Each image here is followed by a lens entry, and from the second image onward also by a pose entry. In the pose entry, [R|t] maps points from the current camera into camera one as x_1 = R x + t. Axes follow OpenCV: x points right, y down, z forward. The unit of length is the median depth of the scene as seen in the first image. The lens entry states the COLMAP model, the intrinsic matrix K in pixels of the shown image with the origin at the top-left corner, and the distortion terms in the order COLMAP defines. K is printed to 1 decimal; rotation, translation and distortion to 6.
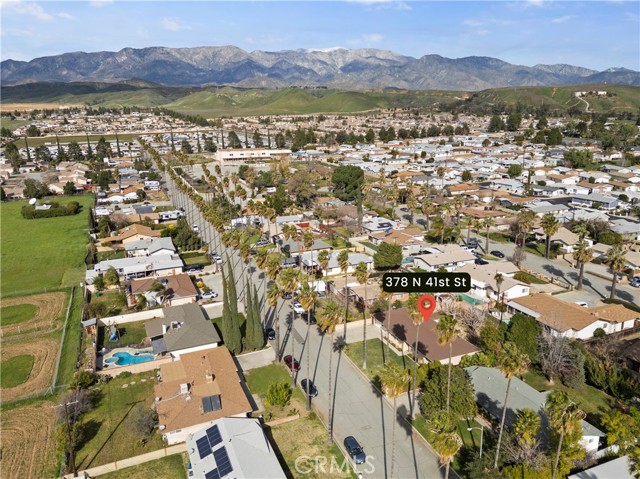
lens RADIAL K [[458.5, 0, 309.2], [0, 458.5, 243.3], [0, 0, 1]] dist [0.049822, -0.008382]
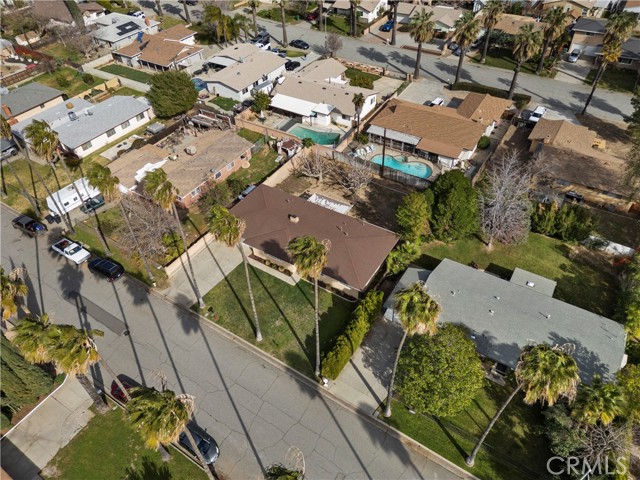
lens RADIAL K [[458.5, 0, 309.2], [0, 458.5, 243.8], [0, 0, 1]] dist [0.049822, -0.008382]
pose [[0.825616, -0.397448, 0.400491, -0.006944], [0.177520, 0.856727, 0.484257, -0.060135], [-0.535578, -0.328715, 0.777883, 0.305155]]
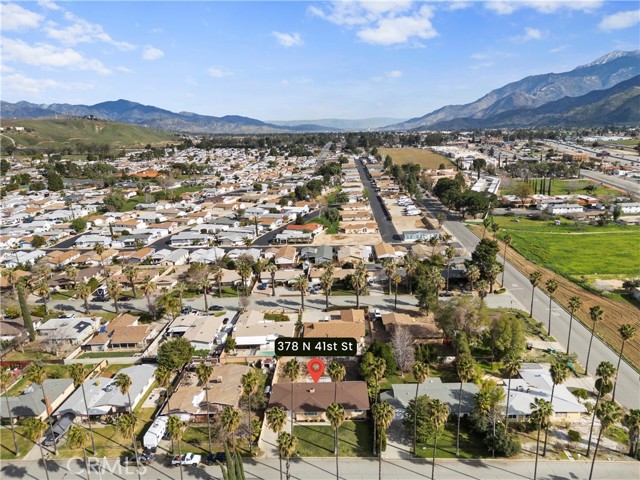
lens RADIAL K [[445.8, 0, 320.0], [0, 445.8, 240.0], [0, 0, 1]] dist [0.045556, -0.004403]
pose [[0.433153, -0.235898, 0.869903, -0.378594], [0.293162, 0.949536, 0.111518, -0.178397], [-0.852311, 0.206718, 0.480451, 0.239885]]
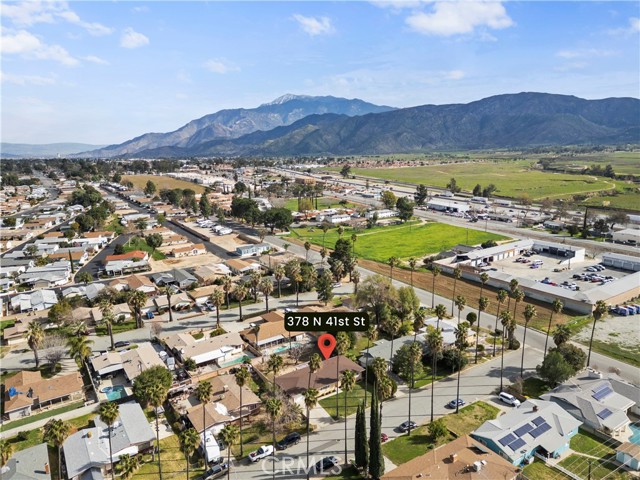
lens RADIAL K [[458.5, 0, 309.2], [0, 458.5, 243.8], [0, 0, 1]] dist [0.049822, -0.008382]
pose [[-0.154250, -0.201611, 0.967243, -0.581053], [0.306442, 0.920921, 0.240826, -0.293148], [-0.939308, 0.333552, -0.080270, 0.626071]]
